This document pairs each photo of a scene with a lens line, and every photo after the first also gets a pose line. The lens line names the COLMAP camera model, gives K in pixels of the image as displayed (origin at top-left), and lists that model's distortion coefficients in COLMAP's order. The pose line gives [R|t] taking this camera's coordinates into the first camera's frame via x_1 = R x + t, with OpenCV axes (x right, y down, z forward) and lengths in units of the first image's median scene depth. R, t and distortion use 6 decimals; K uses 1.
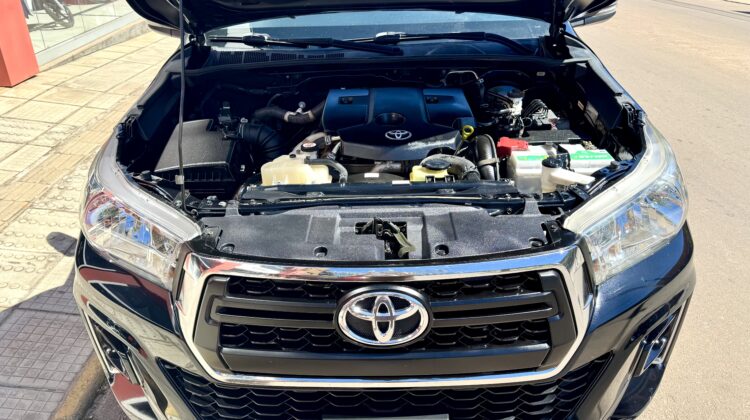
lens RADIAL K [[535.1, 0, 374.5], [0, 535.1, 219.9], [0, 0, 1]] dist [0.009592, -0.000491]
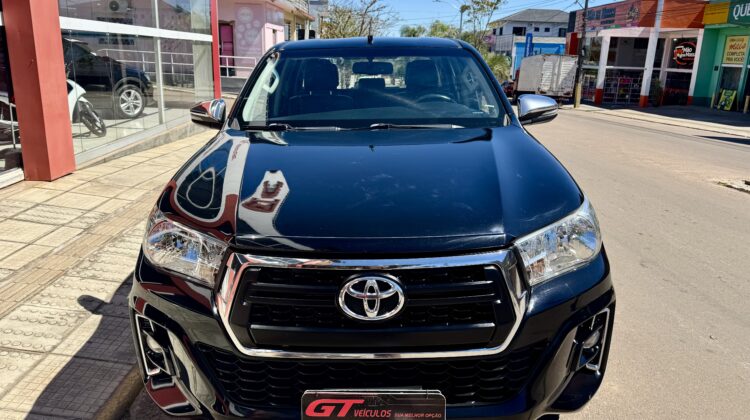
lens RADIAL K [[522.7, 0, 372.1], [0, 522.7, 211.8], [0, 0, 1]] dist [0.050550, -0.052583]
pose [[0.999917, 0.012483, 0.003071, 0.007584], [-0.011470, 0.974184, -0.225462, 0.190467], [-0.005806, 0.225408, 0.974247, -0.252673]]
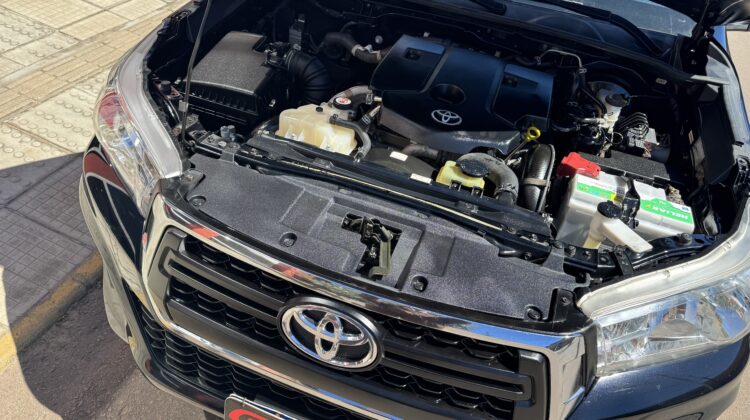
lens RADIAL K [[532.2, 0, 375.0], [0, 532.2, 212.9], [0, 0, 1]] dist [-0.005530, -0.003108]
pose [[0.937796, 0.313802, -0.148551, 0.107742], [-0.287632, 0.941846, 0.173767, -0.126257], [0.194440, -0.120230, 0.973518, 0.133518]]
